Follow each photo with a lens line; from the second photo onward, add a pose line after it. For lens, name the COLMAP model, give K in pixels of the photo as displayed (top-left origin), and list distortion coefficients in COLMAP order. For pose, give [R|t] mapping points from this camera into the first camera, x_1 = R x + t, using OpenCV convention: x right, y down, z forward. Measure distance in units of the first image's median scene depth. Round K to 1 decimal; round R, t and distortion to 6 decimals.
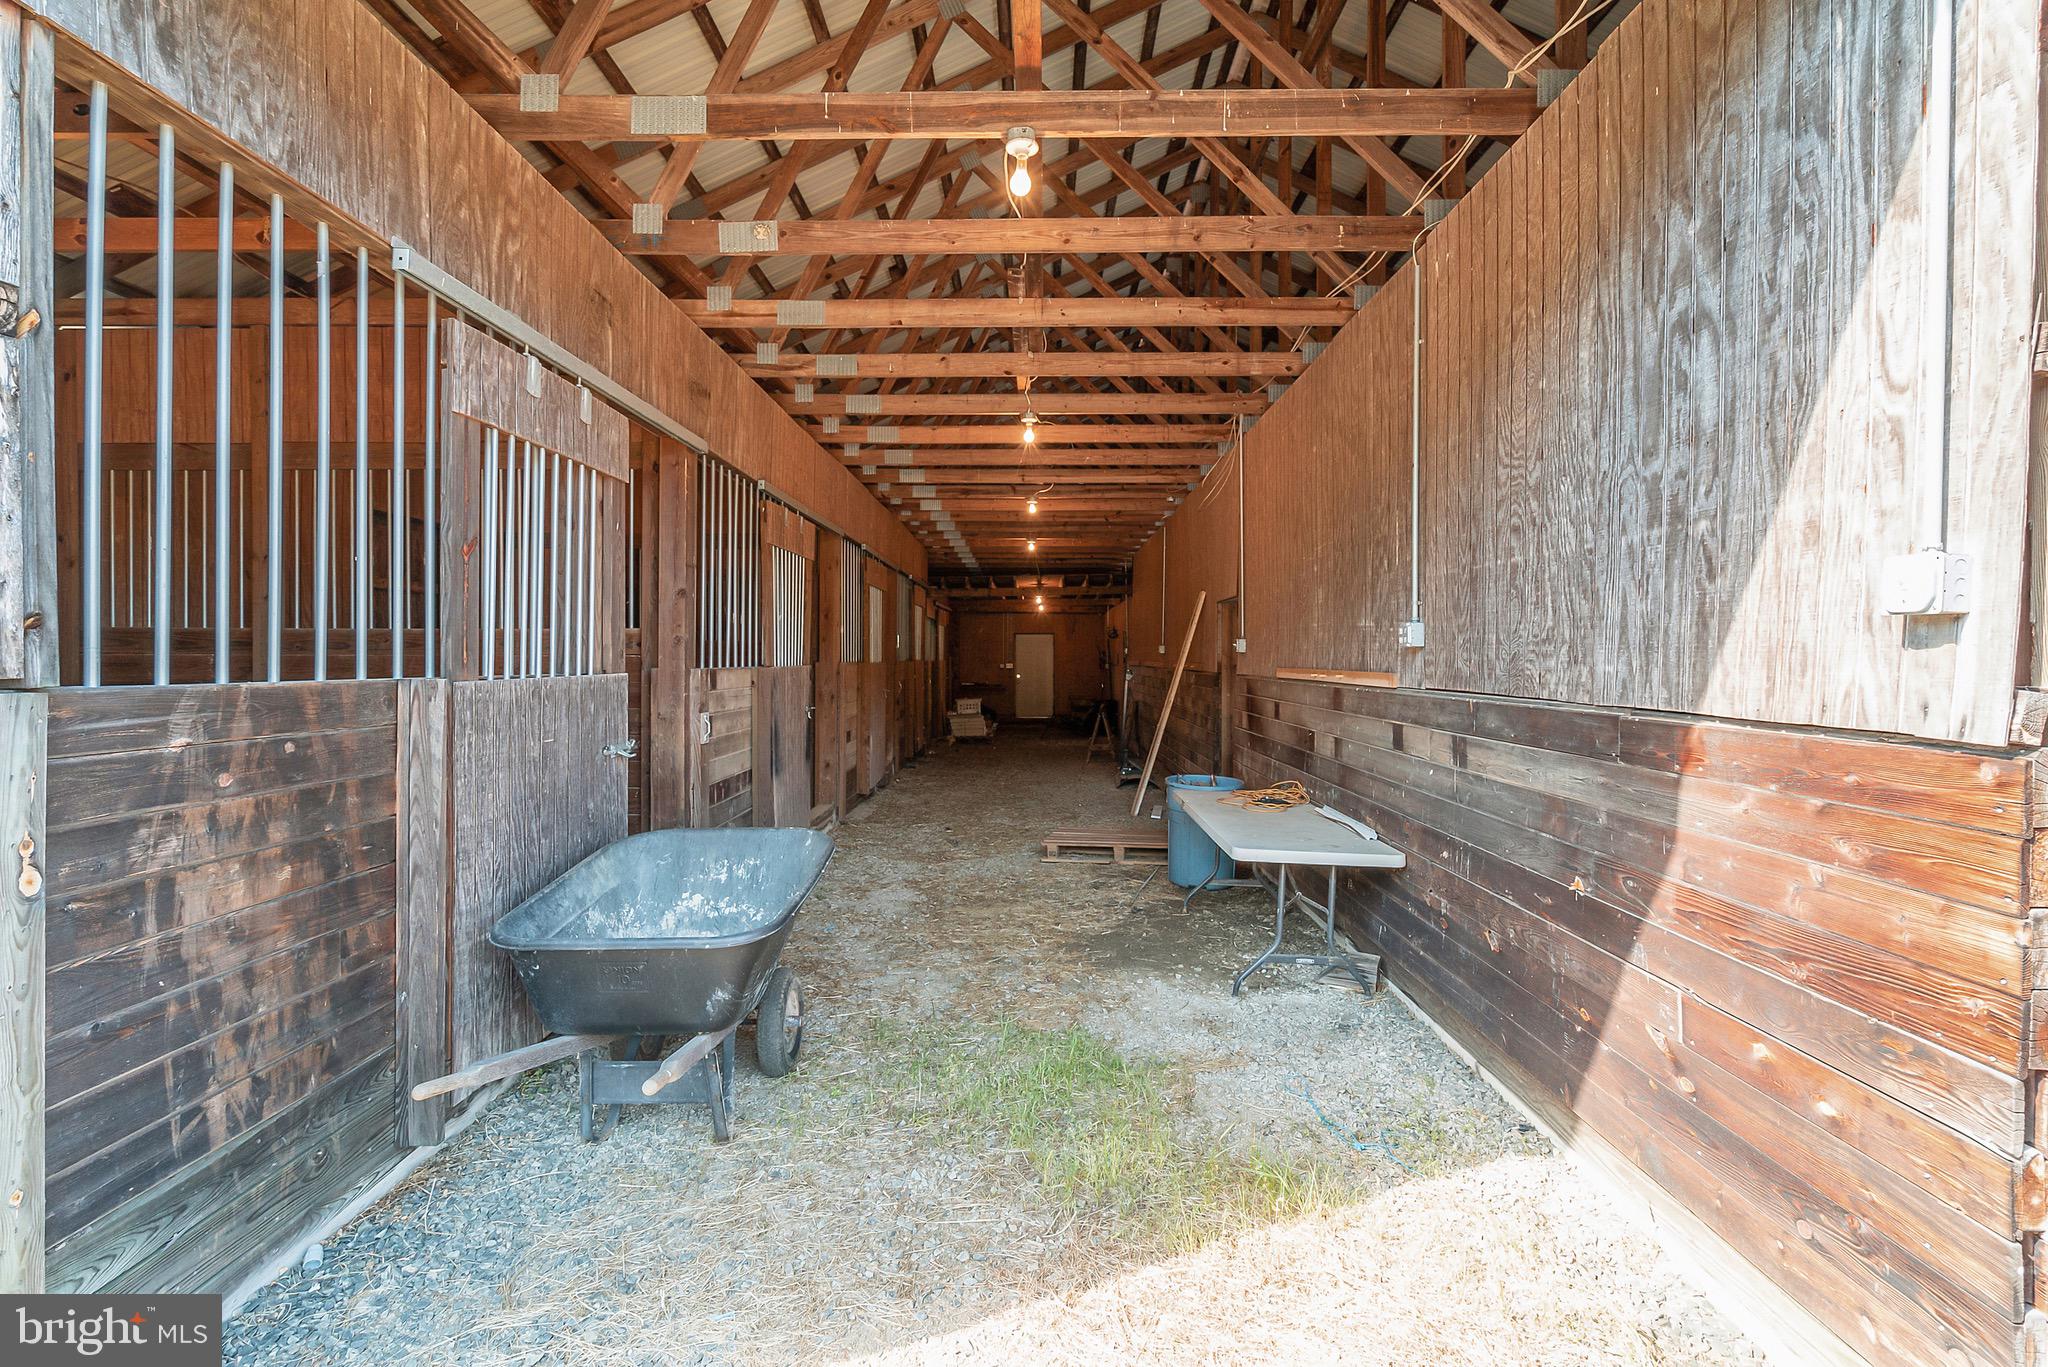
lens RADIAL K [[953.7, 0, 1024.0], [0, 953.7, 683.5], [0, 0, 1]] dist [-0.001765, 0.000049]
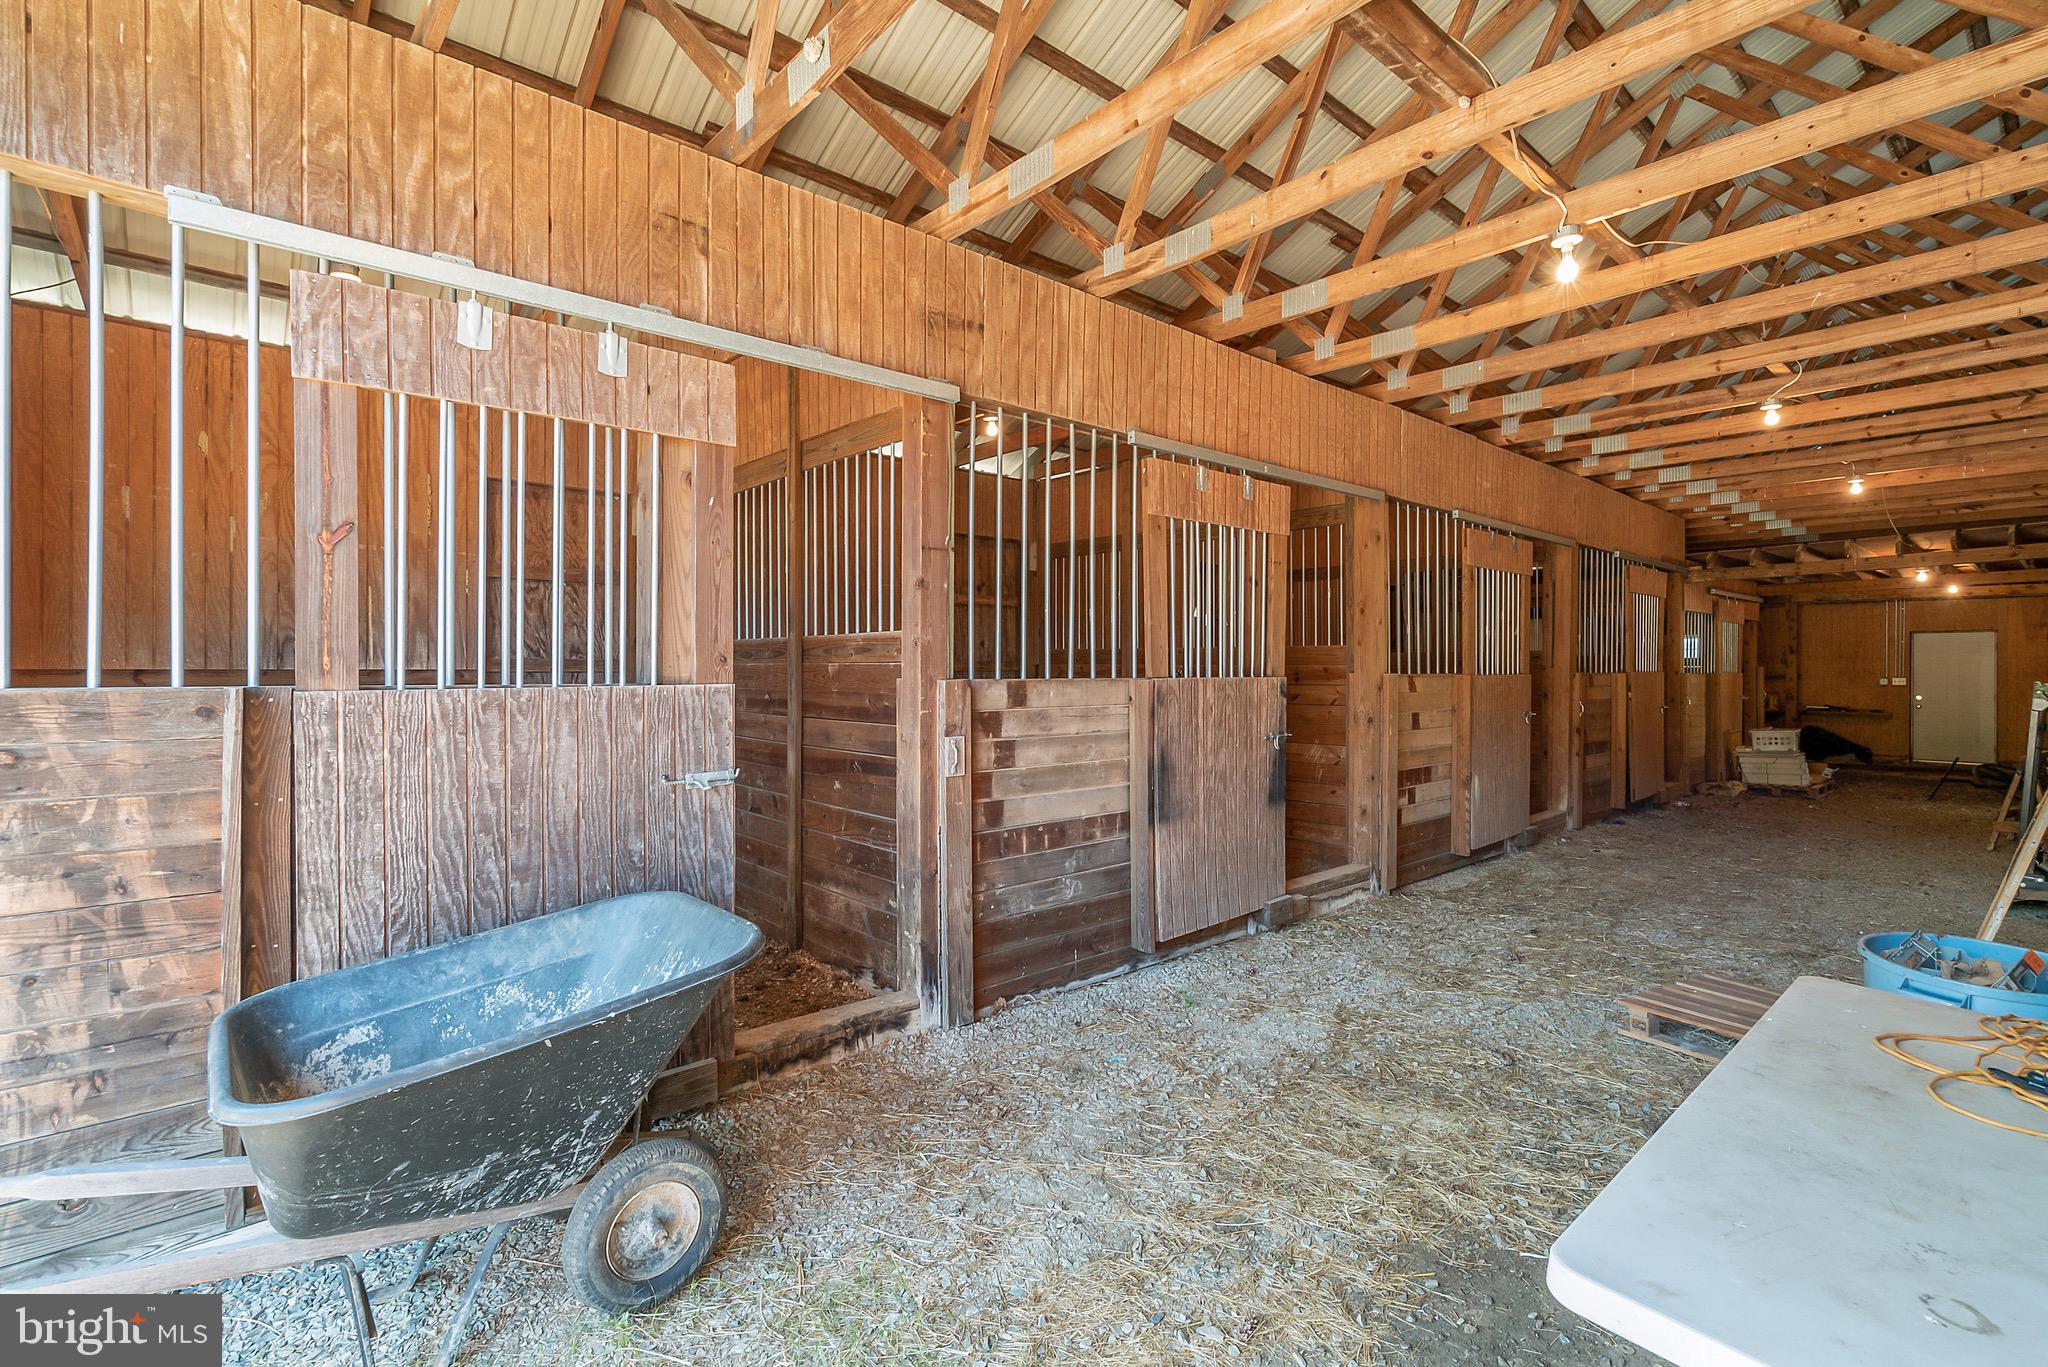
lens RADIAL K [[930.5, 0, 1024.0], [0, 930.5, 683.5], [0, 0, 1]] dist [-0.002302, -0.000331]
pose [[0.663589, 0.012620, -0.747991, 0.369629], [-0.021359, 0.999770, -0.002081, -0.016864], [0.747792, 0.017357, 0.663706, 0.741644]]
